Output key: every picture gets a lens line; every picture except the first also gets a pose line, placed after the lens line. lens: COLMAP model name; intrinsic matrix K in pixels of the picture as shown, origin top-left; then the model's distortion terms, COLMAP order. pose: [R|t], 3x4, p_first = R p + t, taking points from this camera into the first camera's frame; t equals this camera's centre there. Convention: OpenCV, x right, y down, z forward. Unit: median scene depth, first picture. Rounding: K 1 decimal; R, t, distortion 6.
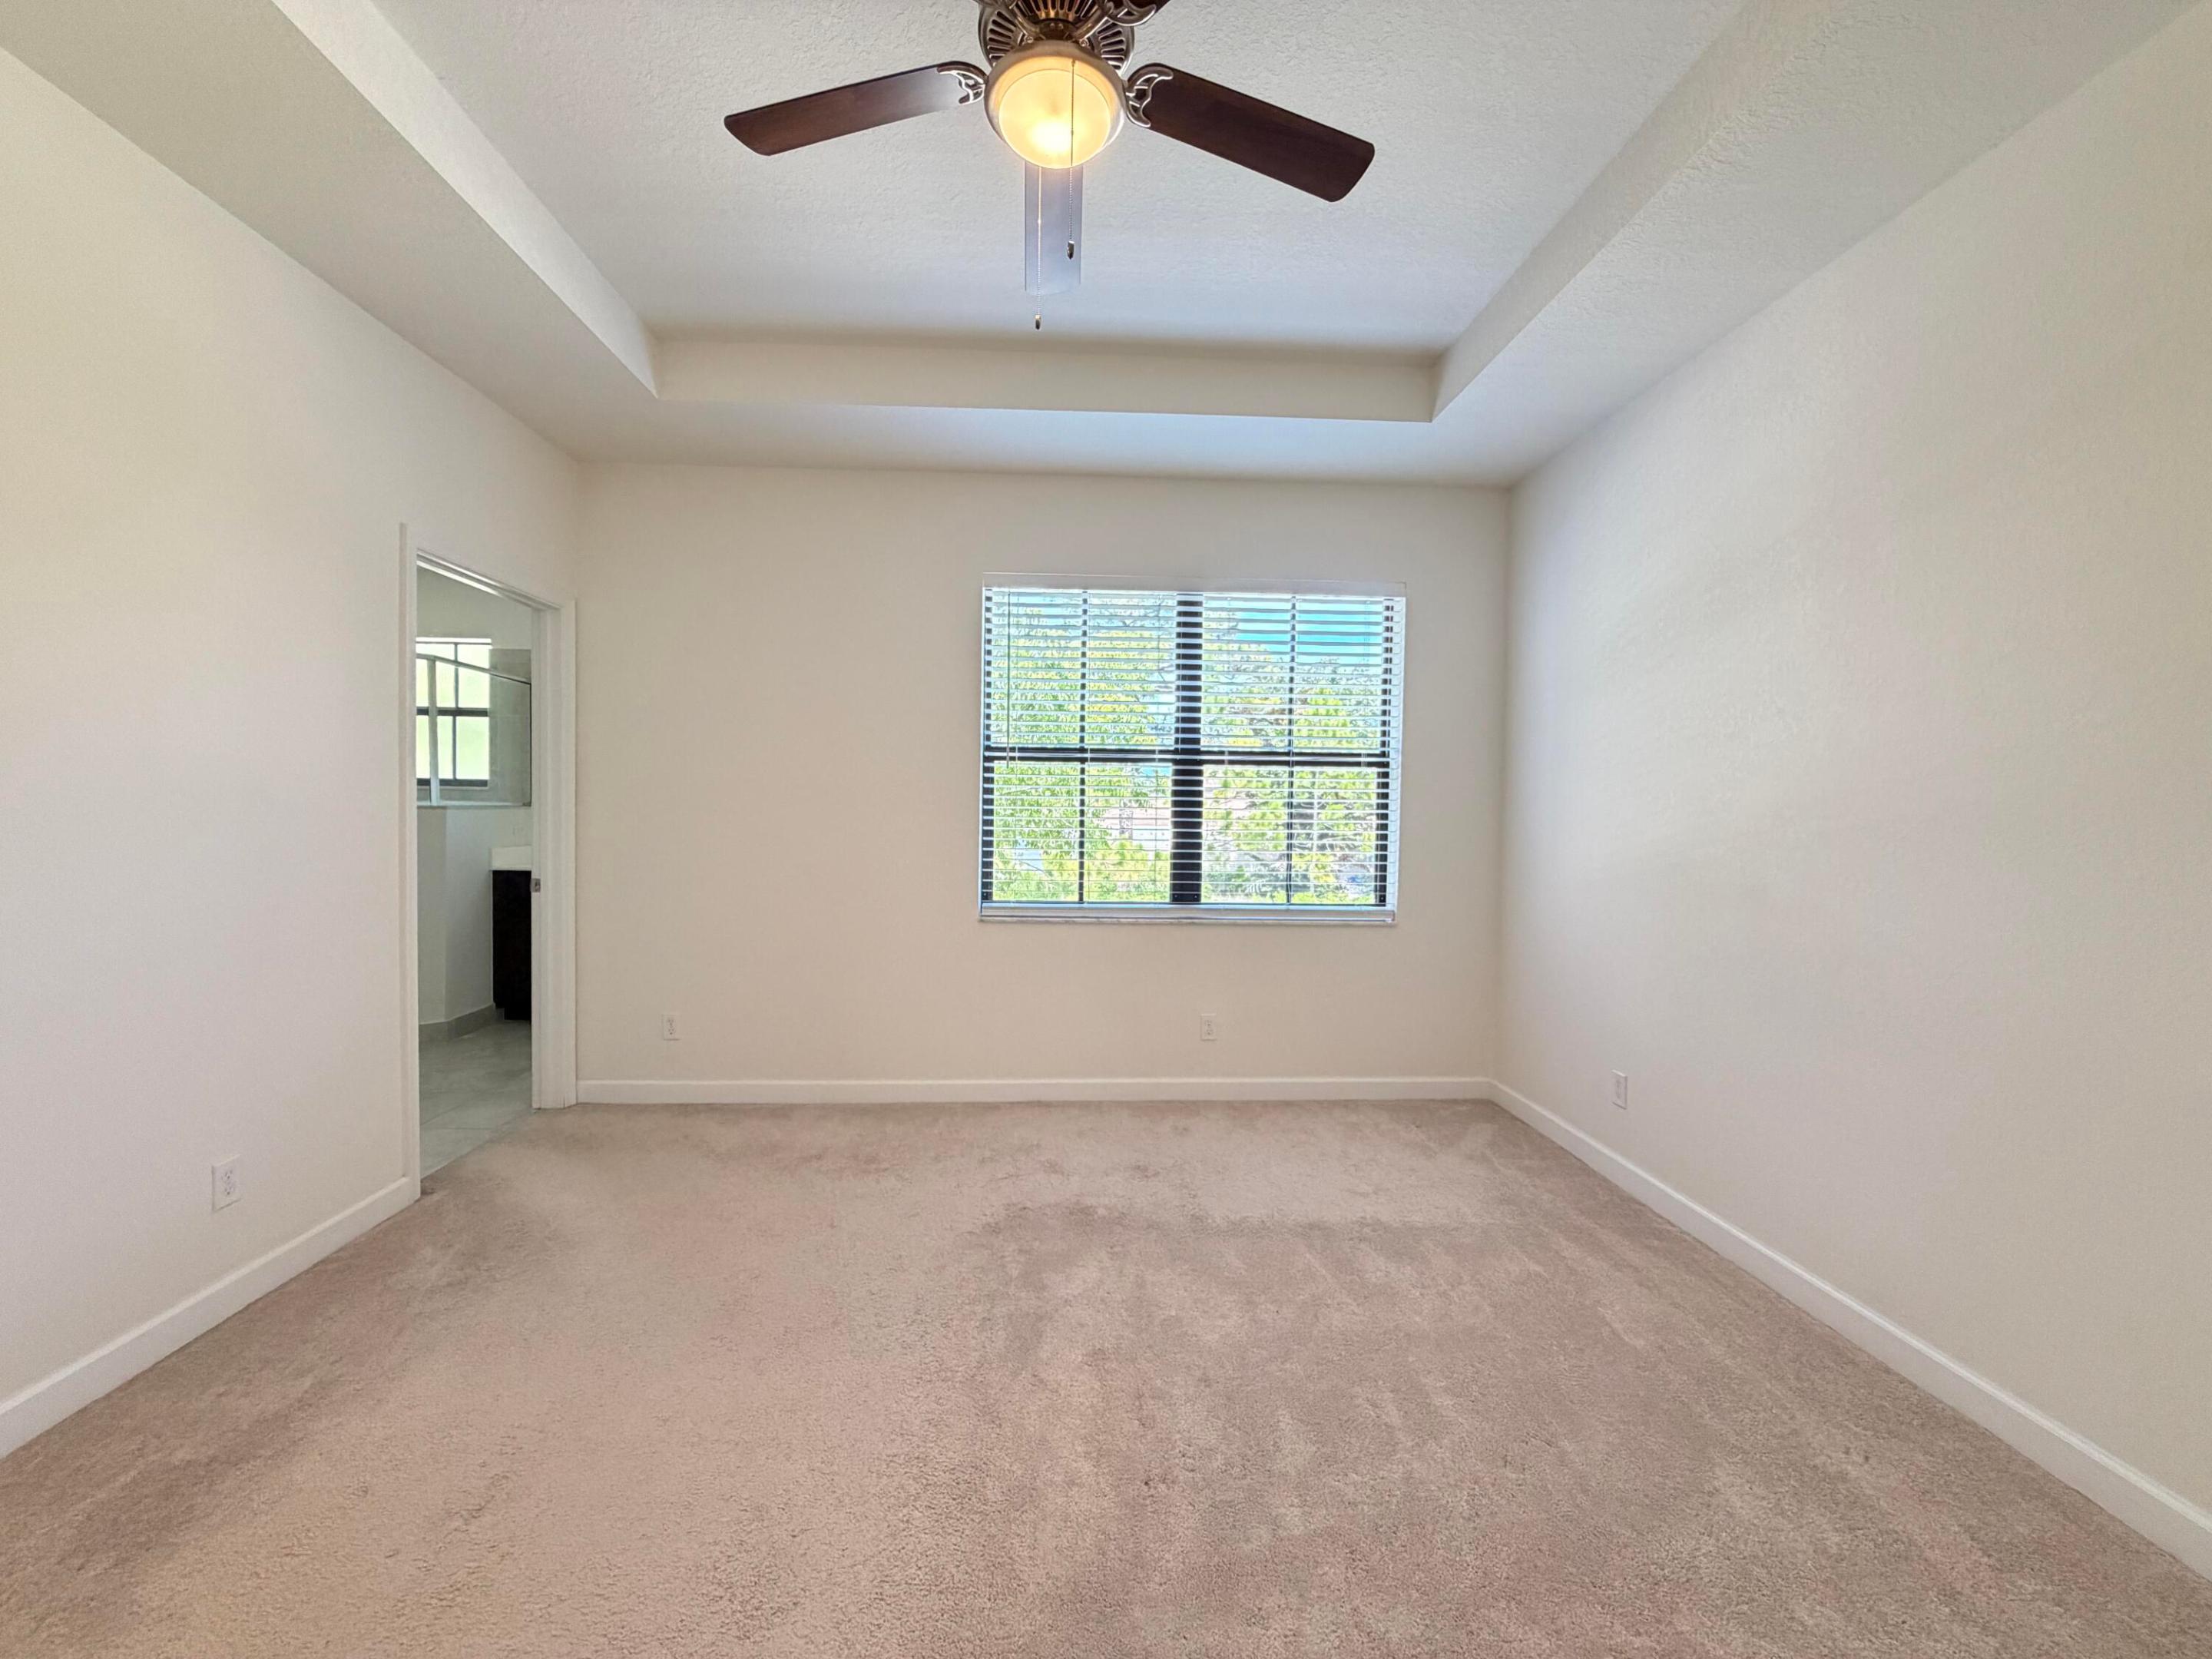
lens RADIAL K [[879.6, 0, 1101.4], [0, 879.6, 831.2], [0, 0, 1]] dist [-0.001673, 0.000182]
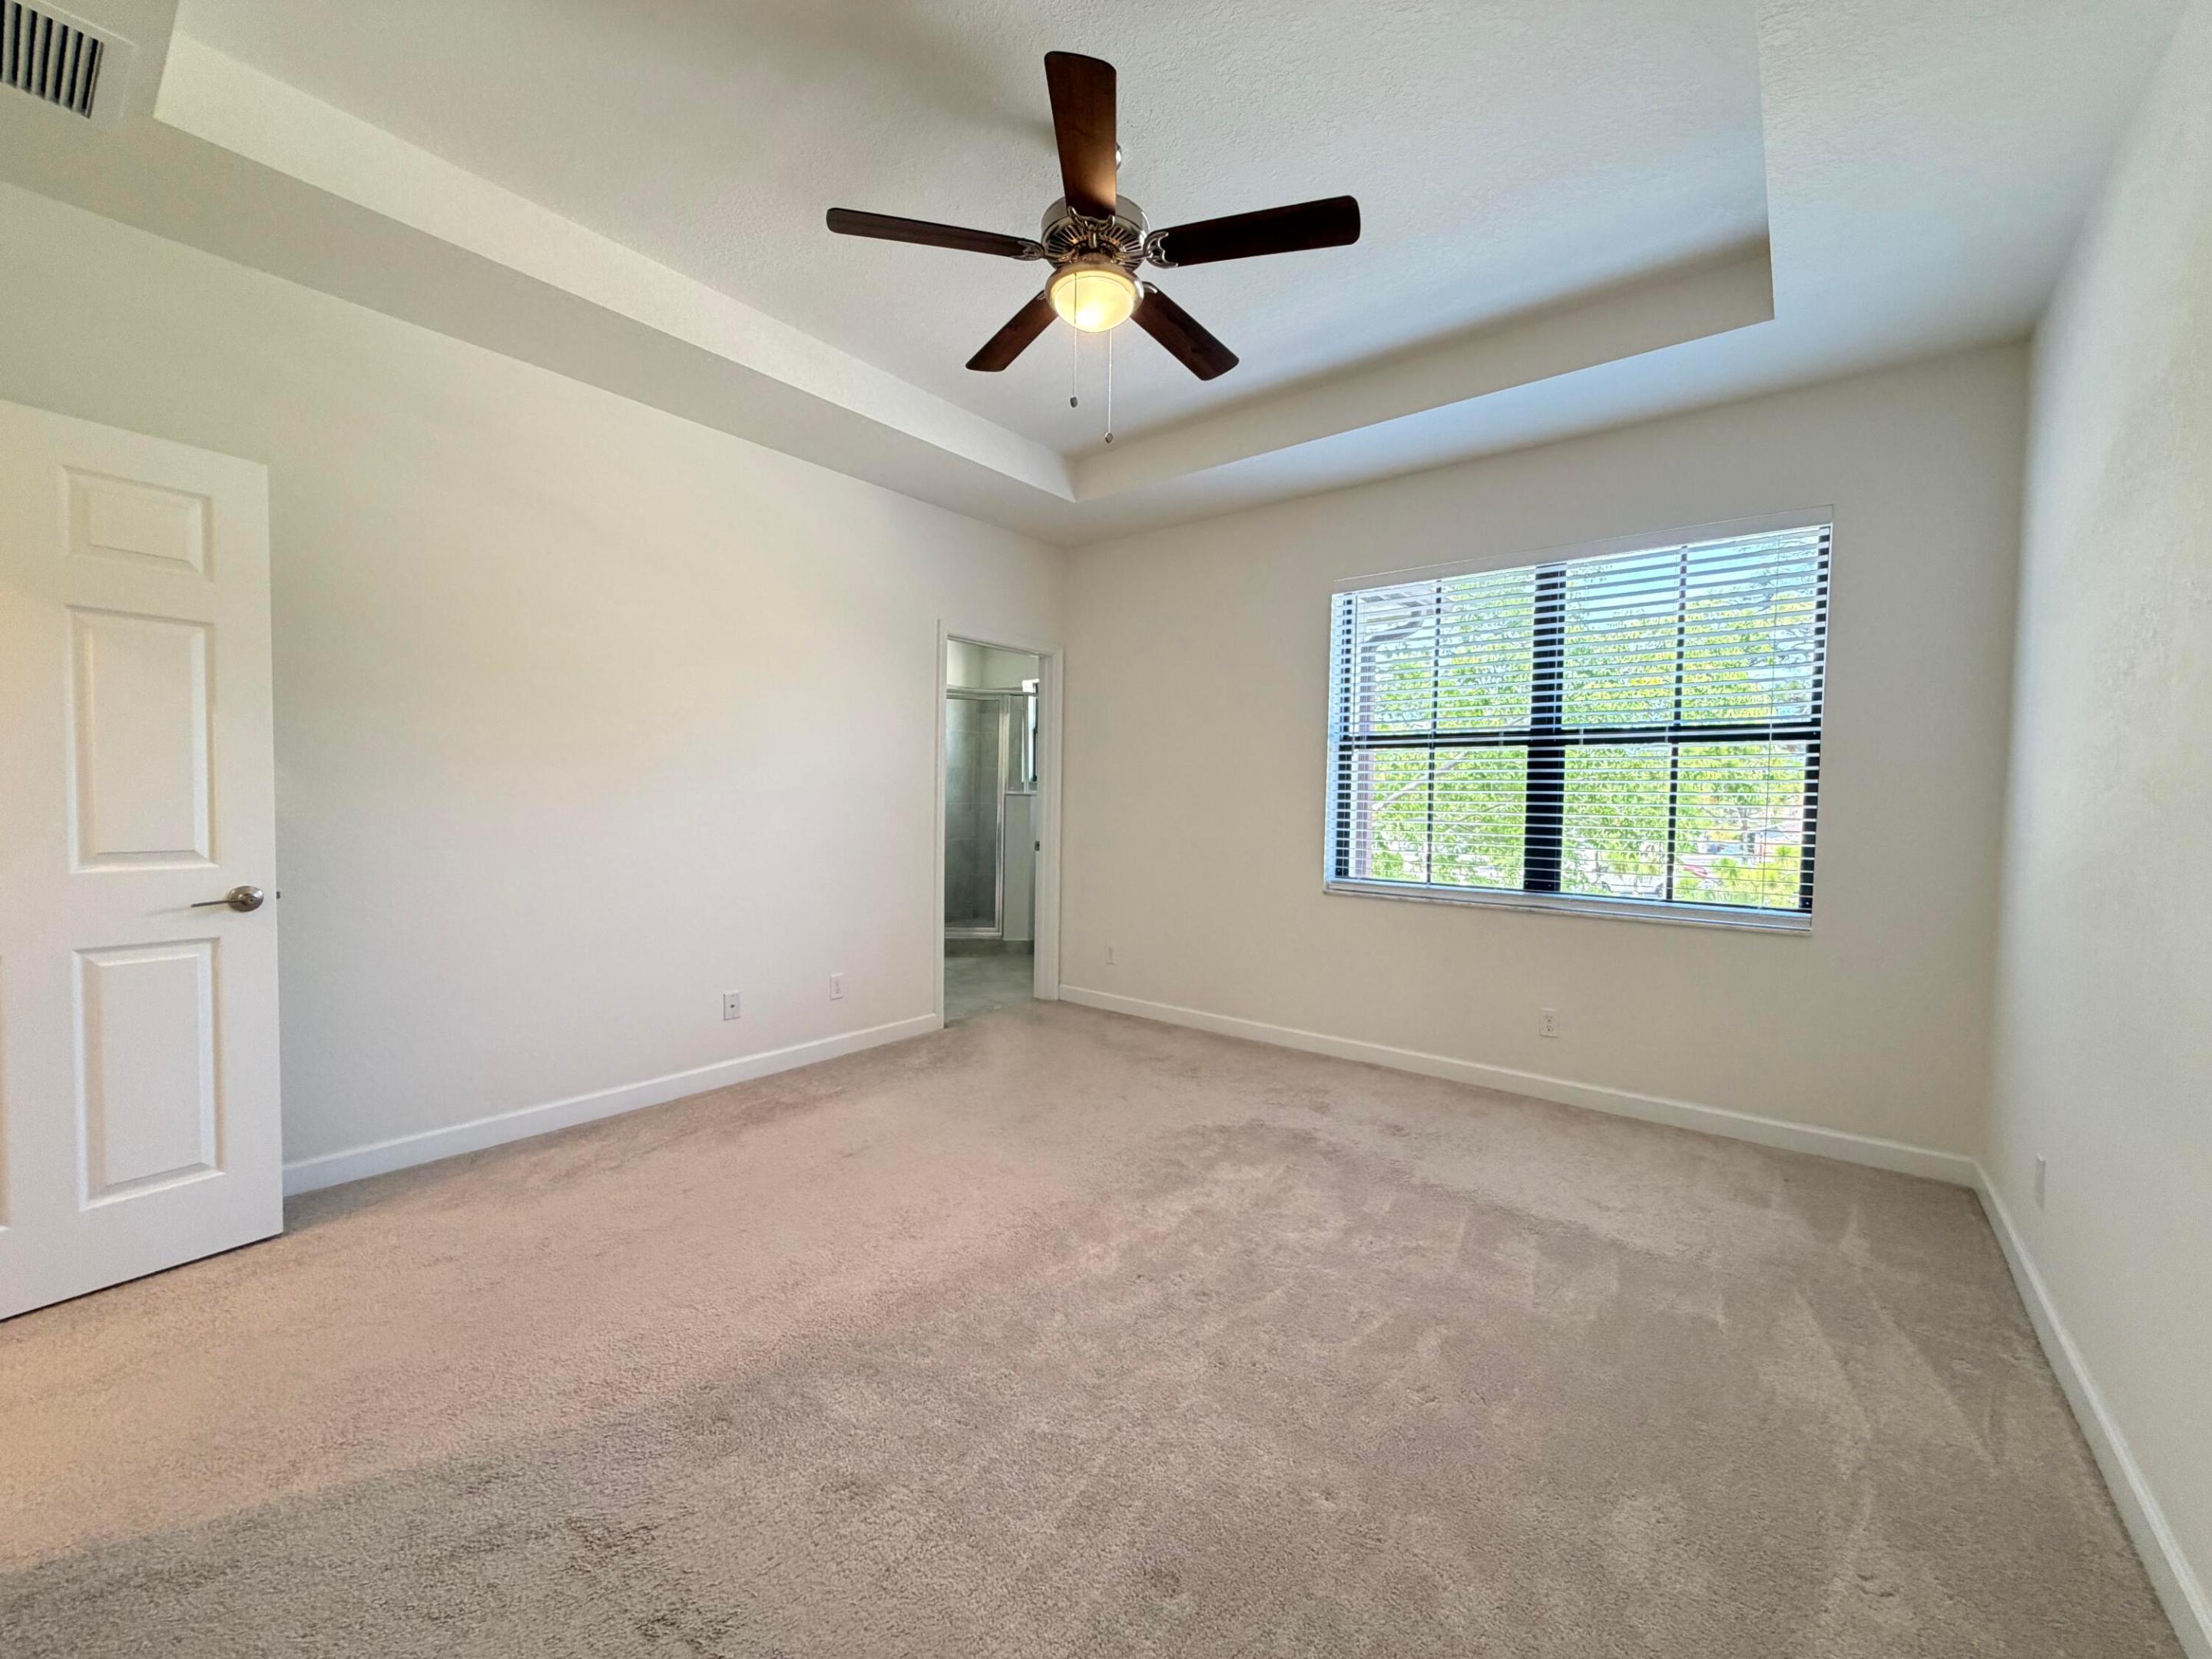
lens RADIAL K [[885.5, 0, 1098.9], [0, 885.5, 829.6], [0, 0, 1]] dist [0.000871, -0.000186]
pose [[0.746944, 0.022457, -0.664508, 0.412468], [-0.017399, 0.999747, 0.014228, 0.010534], [0.664659, 0.000934, 0.747146, -0.037479]]
